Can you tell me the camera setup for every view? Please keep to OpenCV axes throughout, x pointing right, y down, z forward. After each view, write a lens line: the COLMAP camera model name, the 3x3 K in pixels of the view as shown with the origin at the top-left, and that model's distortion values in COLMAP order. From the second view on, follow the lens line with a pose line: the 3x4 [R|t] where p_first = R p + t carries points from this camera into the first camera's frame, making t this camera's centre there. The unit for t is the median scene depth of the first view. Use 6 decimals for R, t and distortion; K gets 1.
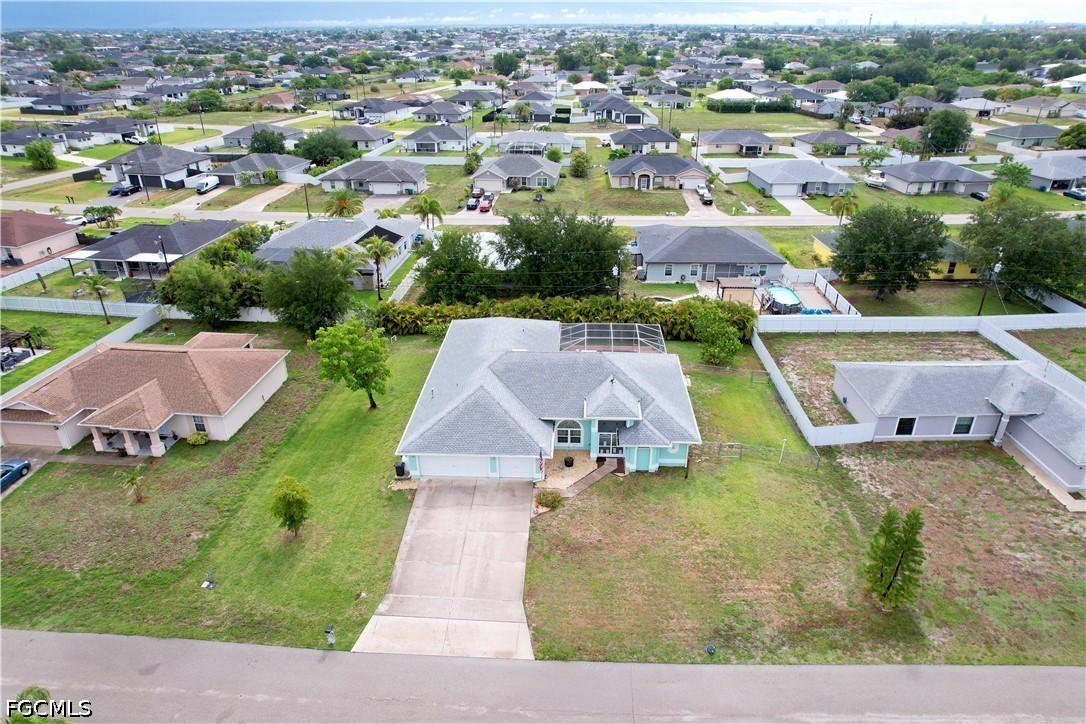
lens RADIAL K [[689.5, 0, 548.3], [0, 689.5, 363.8], [0, 0, 1]] dist [-0.046443, 0.004930]
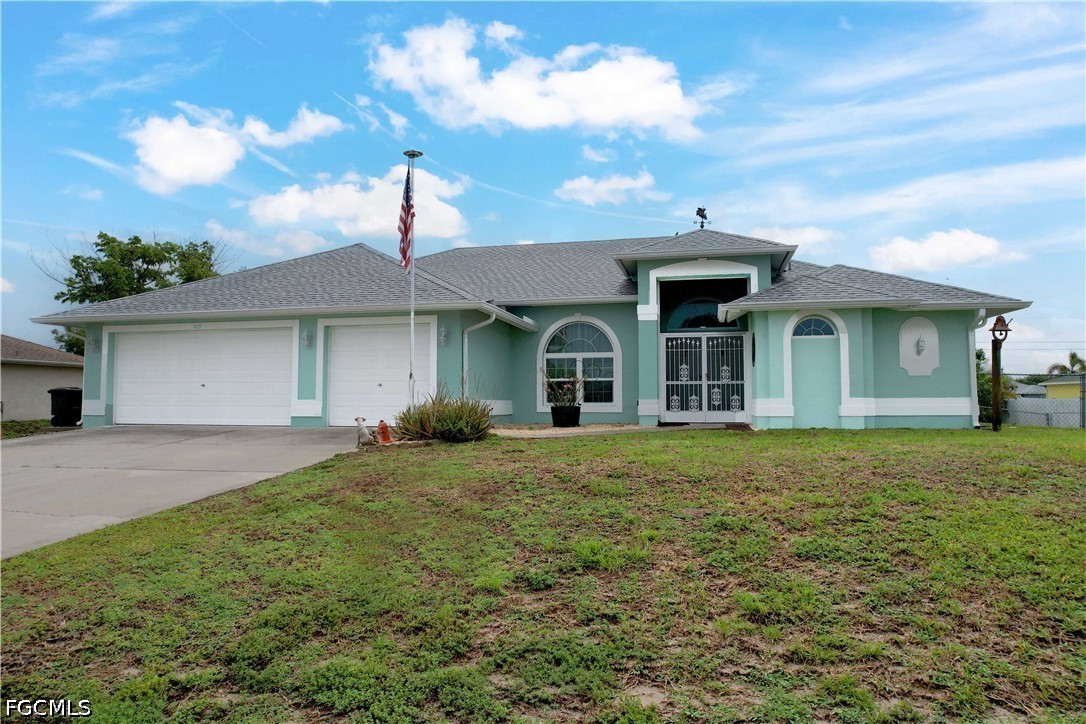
lens RADIAL K [[689.5, 0, 548.3], [0, 689.5, 363.8], [0, 0, 1]] dist [-0.046443, 0.004930]
pose [[0.985383, -0.006303, -0.170238, 0.080183], [-0.079656, 0.866292, -0.493147, 0.293619], [0.150584, 0.499499, 0.853127, 0.770282]]
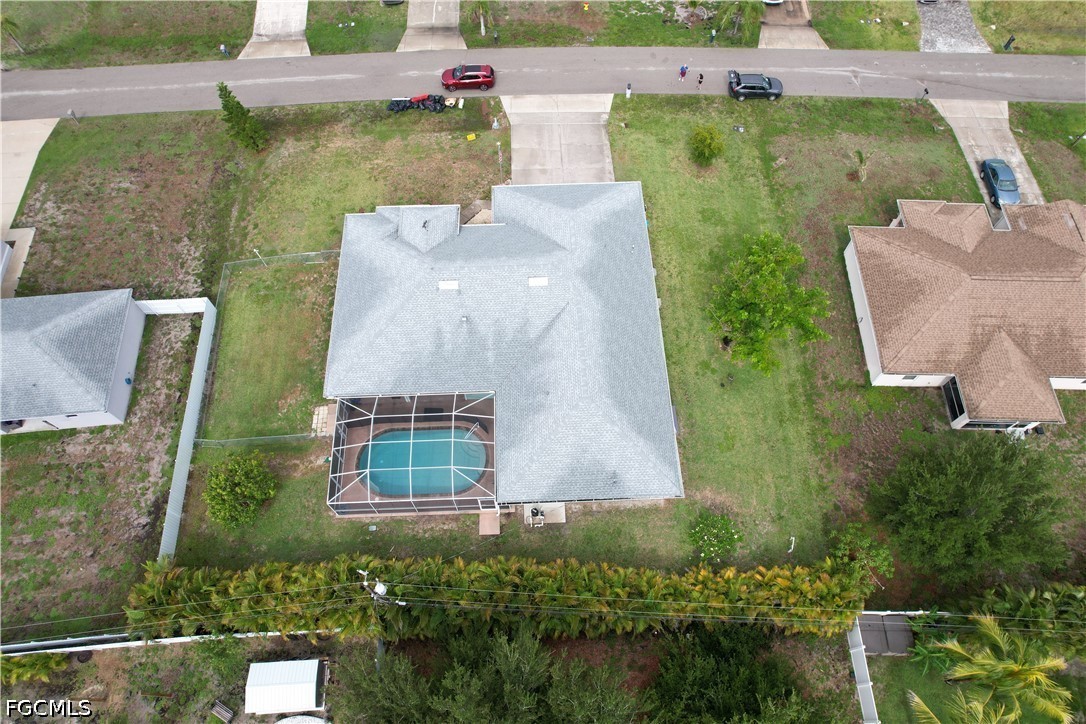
lens RADIAL K [[689.5, 0, 548.3], [0, 689.5, 363.8], [0, 0, 1]] dist [-0.046443, 0.004930]
pose [[-0.996087, 0.080825, -0.035738, -0.020430], [-0.034529, 0.016299, 0.999271, -0.922609], [0.081348, 0.996595, -0.013445, 1.286514]]
